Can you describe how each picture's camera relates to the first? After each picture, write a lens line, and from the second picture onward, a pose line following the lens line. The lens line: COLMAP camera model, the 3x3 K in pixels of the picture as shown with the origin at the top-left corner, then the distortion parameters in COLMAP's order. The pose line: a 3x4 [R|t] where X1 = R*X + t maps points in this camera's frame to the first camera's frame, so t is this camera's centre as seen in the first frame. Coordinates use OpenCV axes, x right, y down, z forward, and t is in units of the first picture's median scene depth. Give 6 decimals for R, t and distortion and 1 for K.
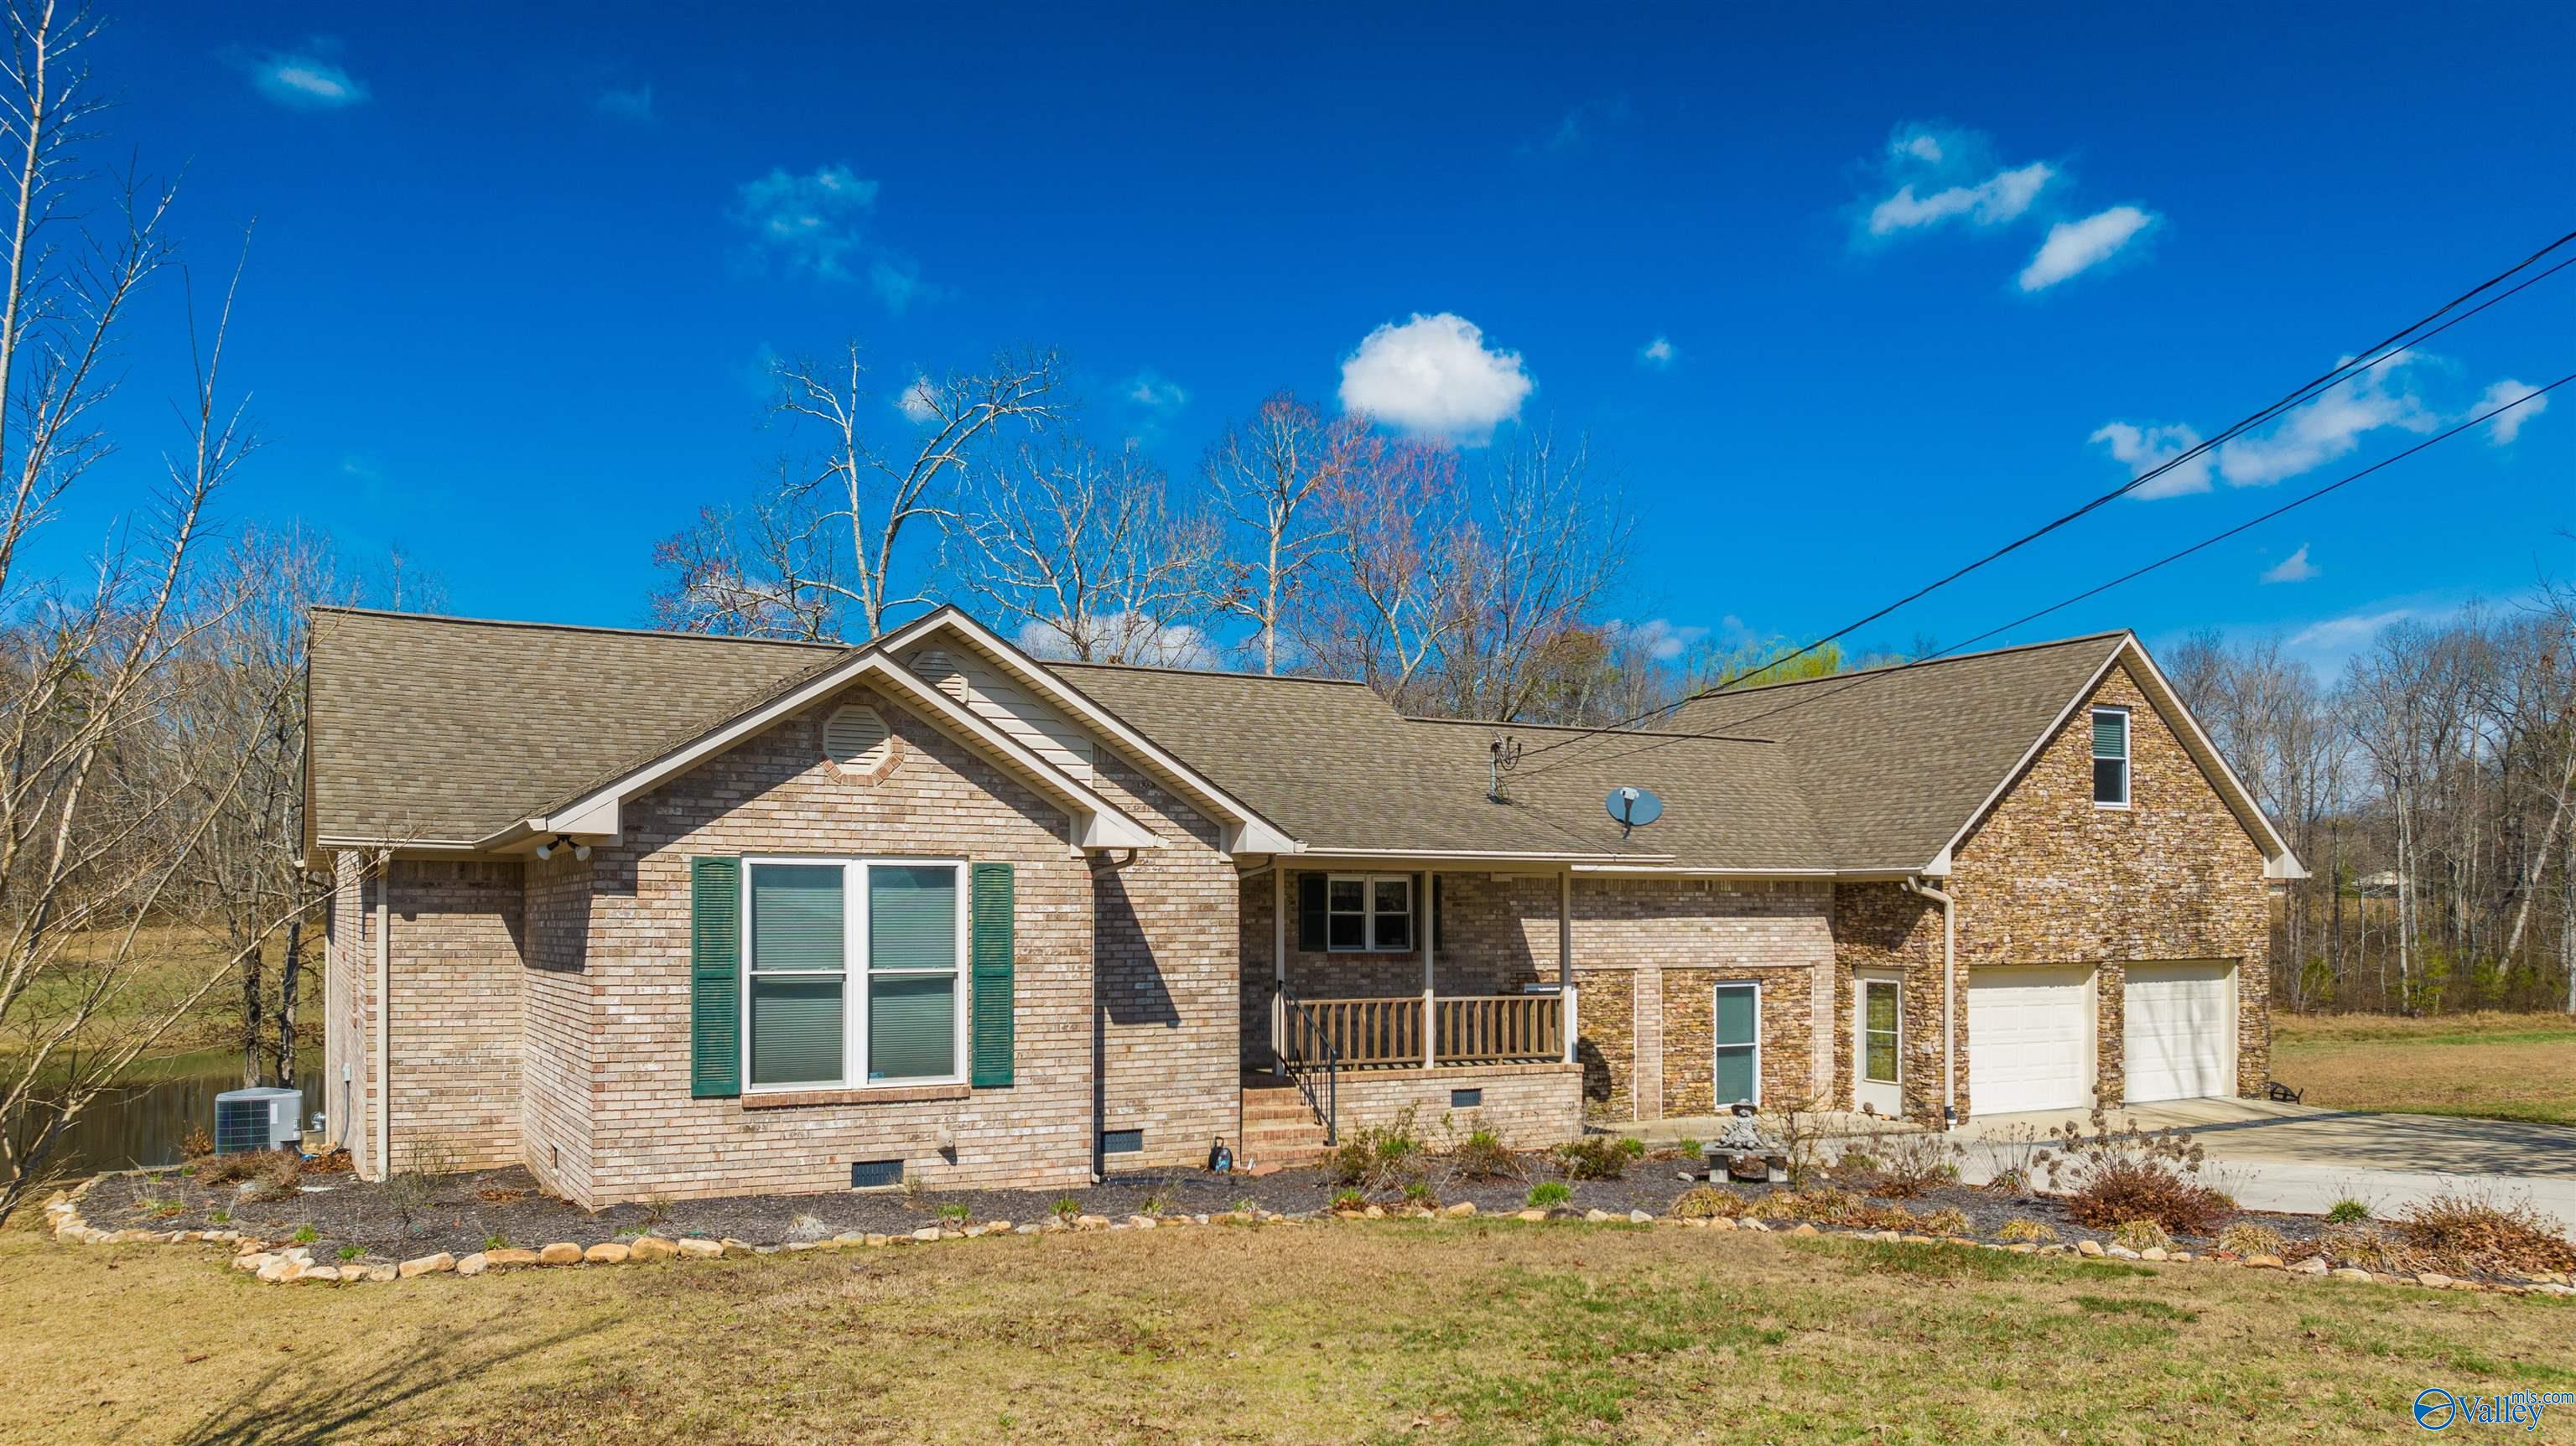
lens RADIAL K [[1875.4, 0, 1298.4], [0, 1875.4, 892.0], [0, 0, 1]] dist [0.002821, -0.062696]
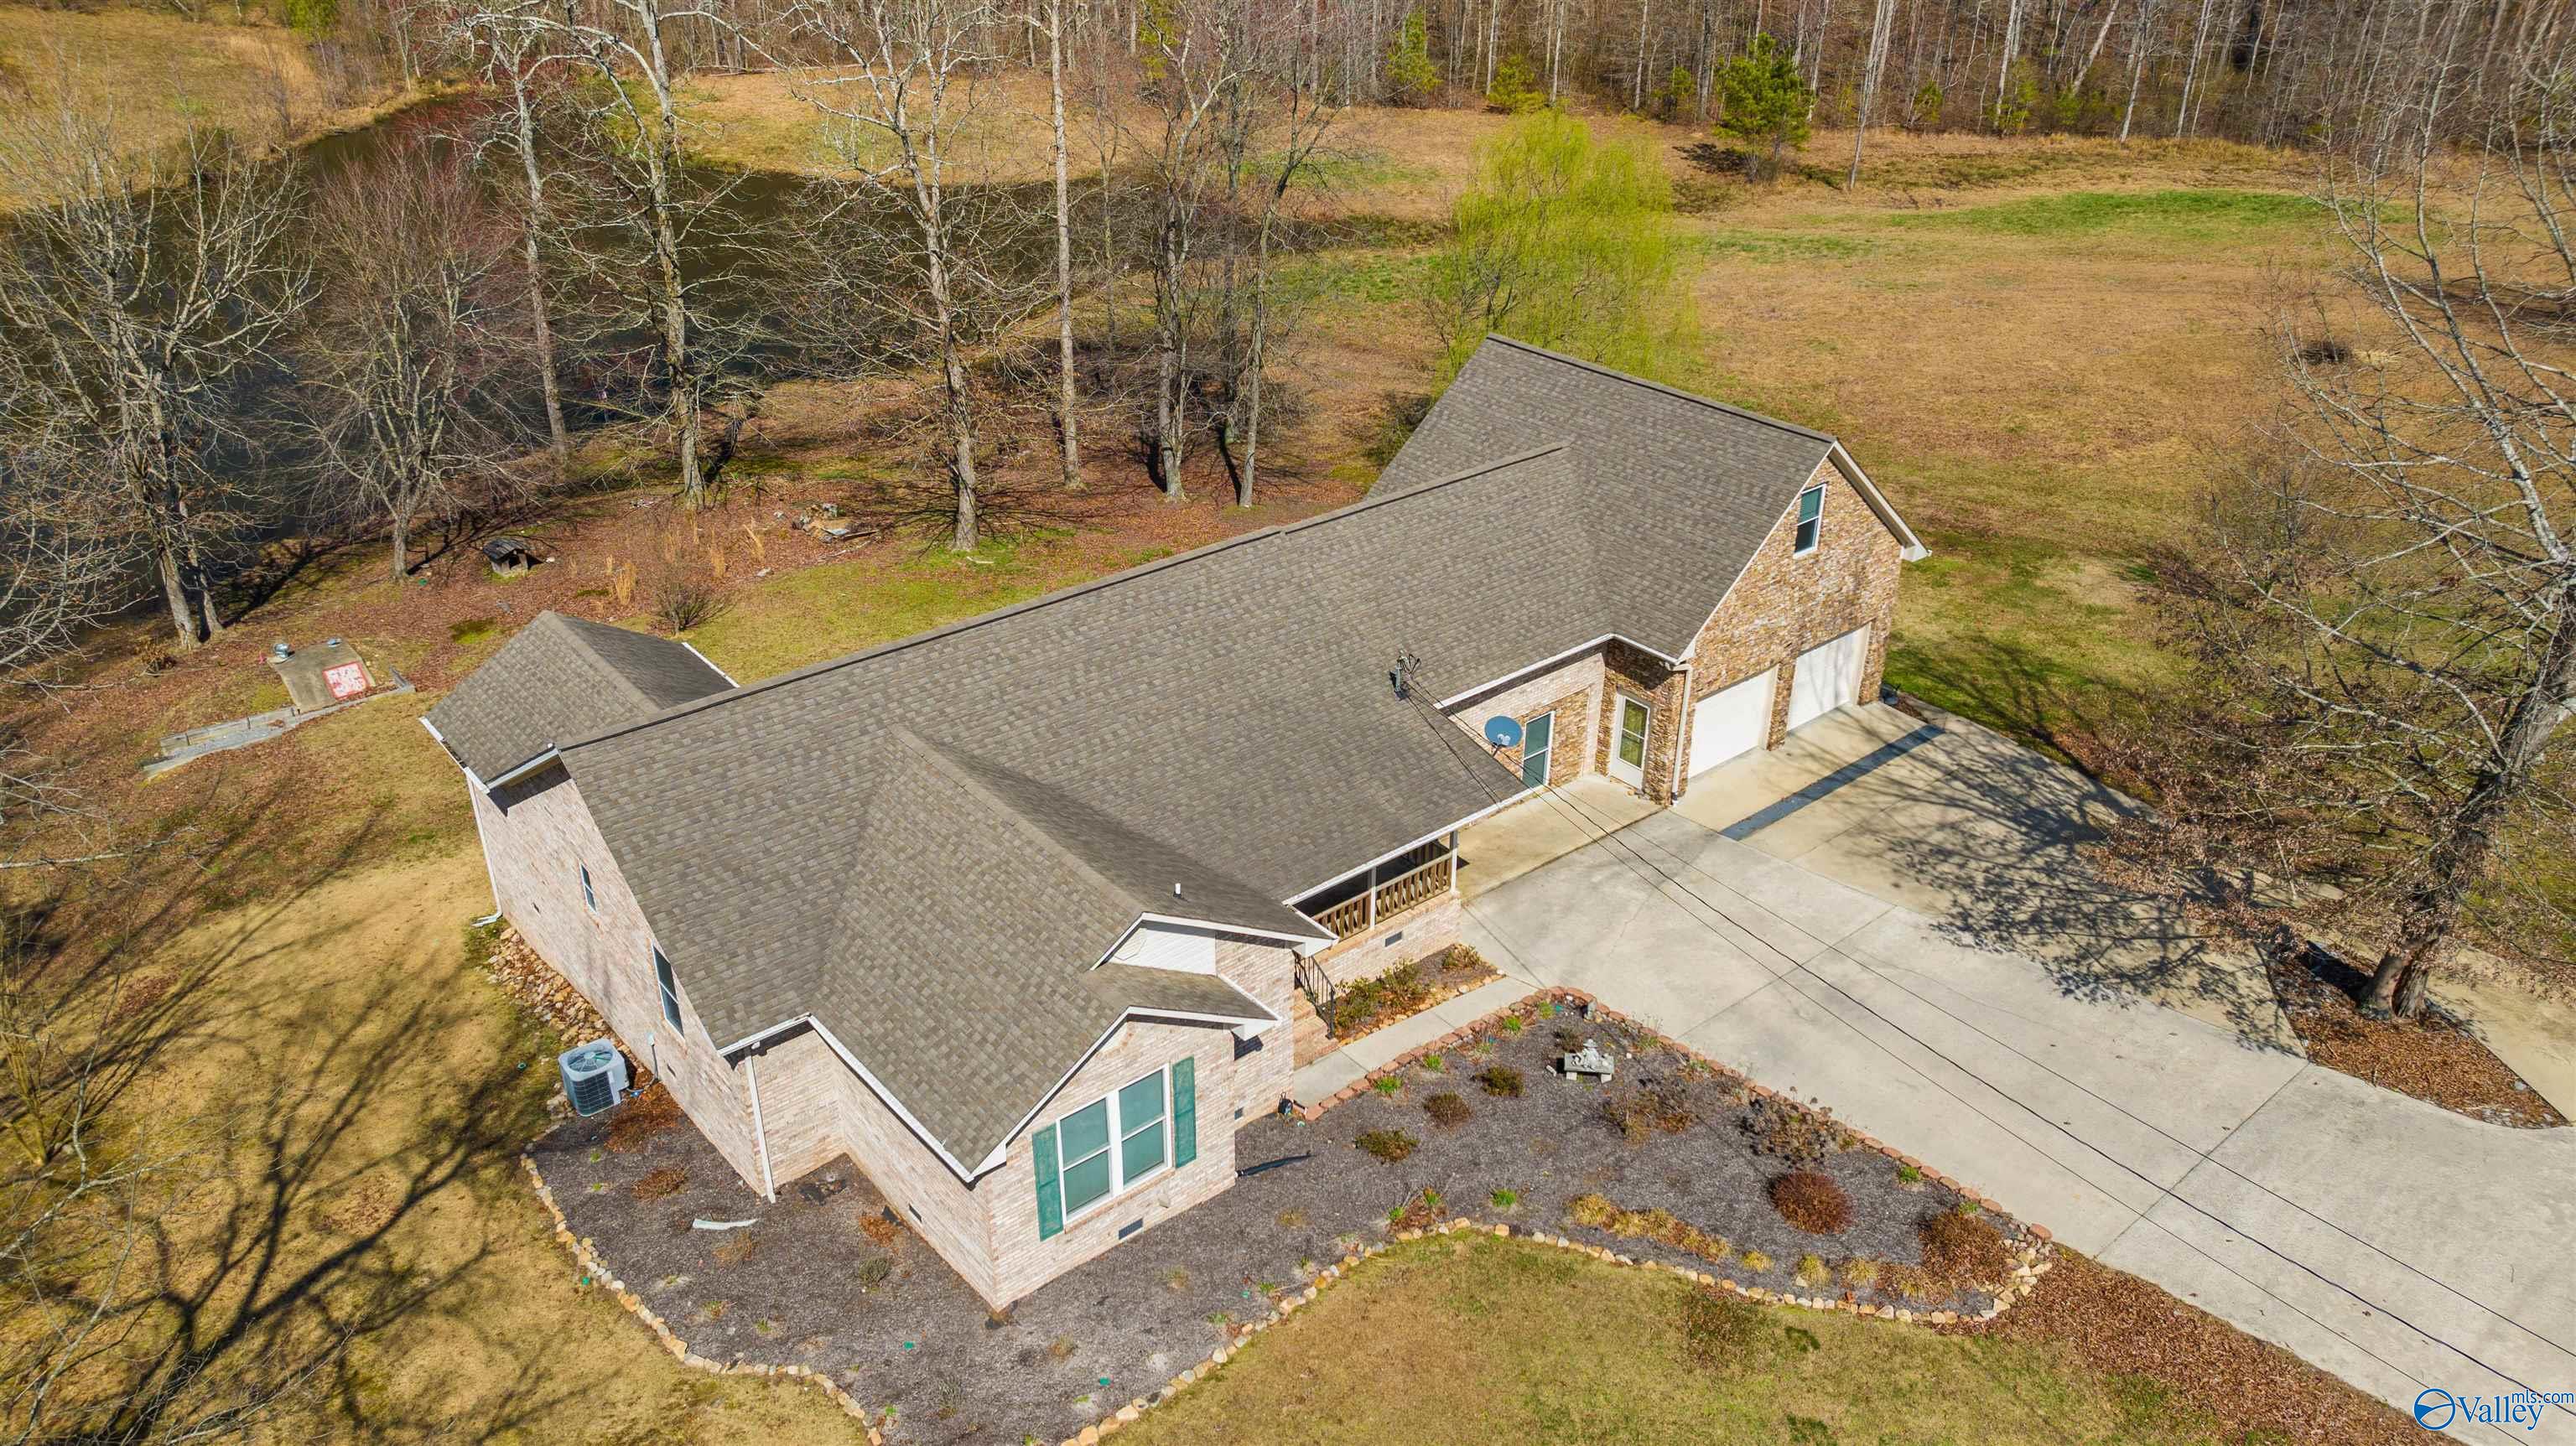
lens RADIAL K [[1796.9, 0, 1288.0], [0, 1796.9, 723.0], [0, 0, 1]] dist [-0.007469, -0.000382]
pose [[0.982387, -0.083445, 0.167188, -0.183917], [-0.006615, 0.878653, 0.477414, -0.607110], [-0.186738, -0.470112, 0.862626, -0.138781]]
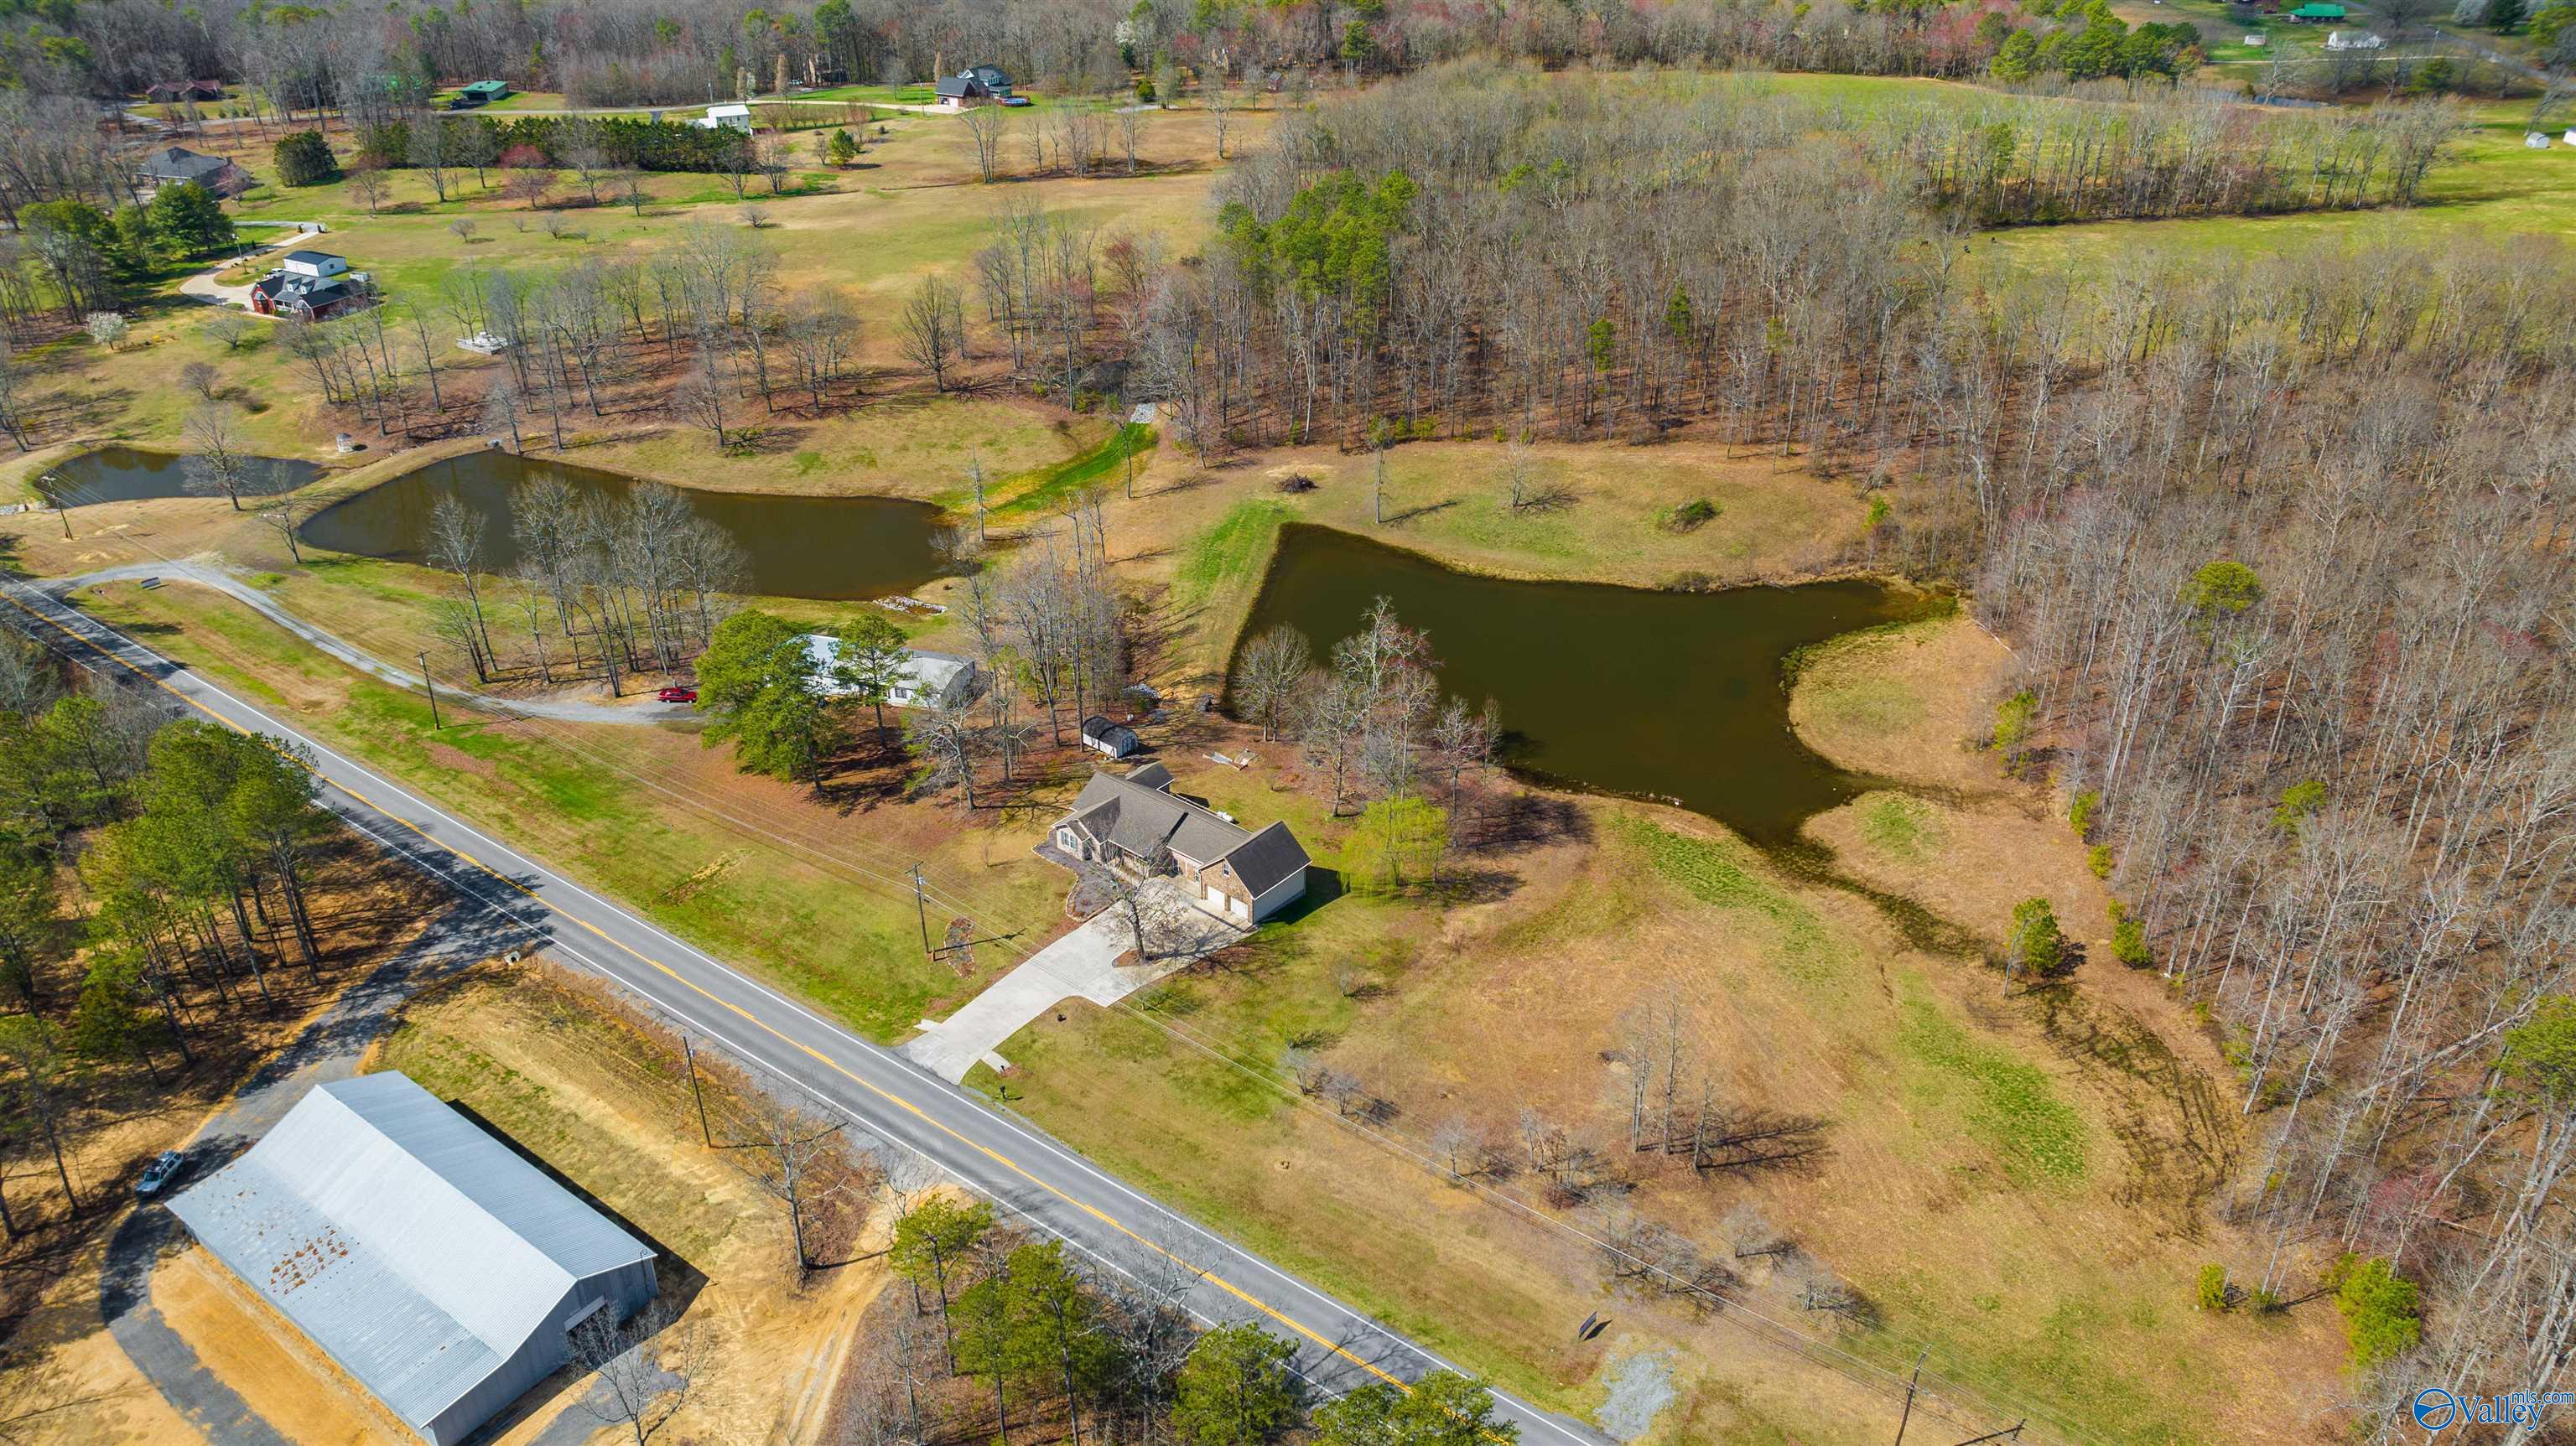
lens RADIAL K [[1842.1, 0, 1313.8], [0, 1842.1, 720.4], [0, 0, 1]] dist [-0.013920, -0.004105]
pose [[0.355726, 0.444107, -0.822331, 6.390631], [0.002993, 0.879338, 0.476189, -4.113272], [0.934586, -0.171854, 0.311474, -0.792676]]
